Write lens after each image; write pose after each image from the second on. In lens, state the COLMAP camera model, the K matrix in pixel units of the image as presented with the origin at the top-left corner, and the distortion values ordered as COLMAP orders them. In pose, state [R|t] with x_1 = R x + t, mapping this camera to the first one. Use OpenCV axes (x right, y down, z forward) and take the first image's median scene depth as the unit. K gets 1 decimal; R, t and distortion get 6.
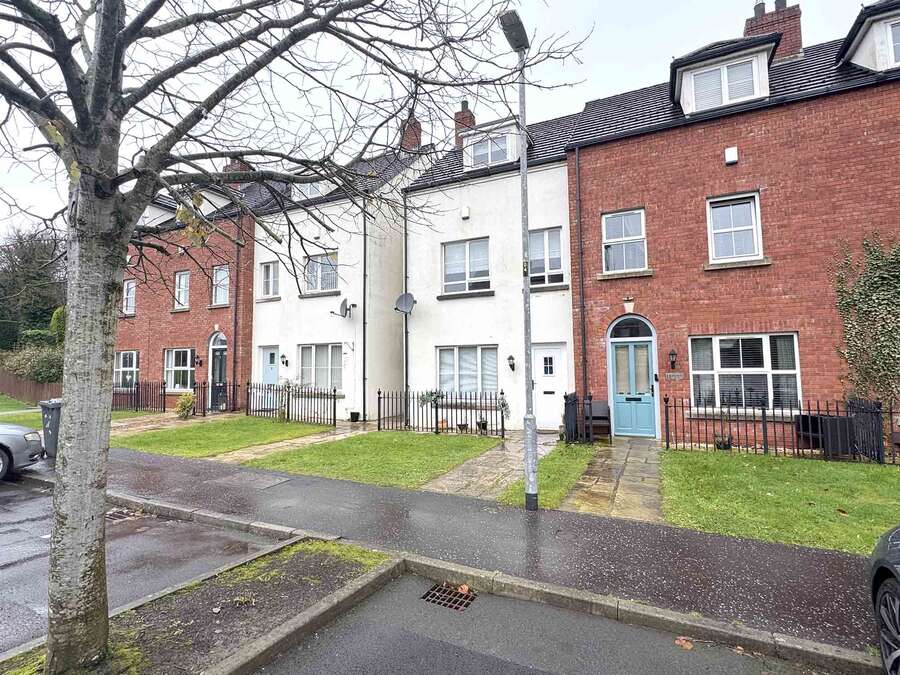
lens RADIAL K [[435.3, 0, 450.0], [0, 435.3, 337.5], [0, 0, 1]] dist [-0.002222, -0.000125]
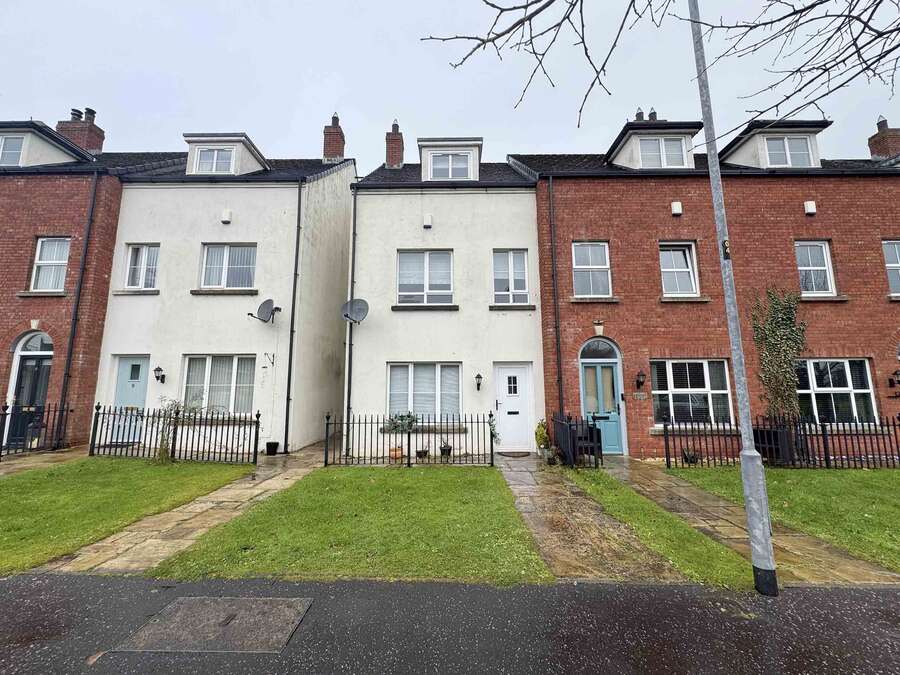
lens RADIAL K [[358.6, 0, 450.0], [0, 358.6, 337.5], [0, 0, 1]] dist [-0.000248, 0.000059]
pose [[0.910370, 0.065139, 0.408636, -0.239828], [-0.034849, 0.996093, -0.081147, 0.027958], [-0.412325, 0.059633, 0.909083, 0.311123]]
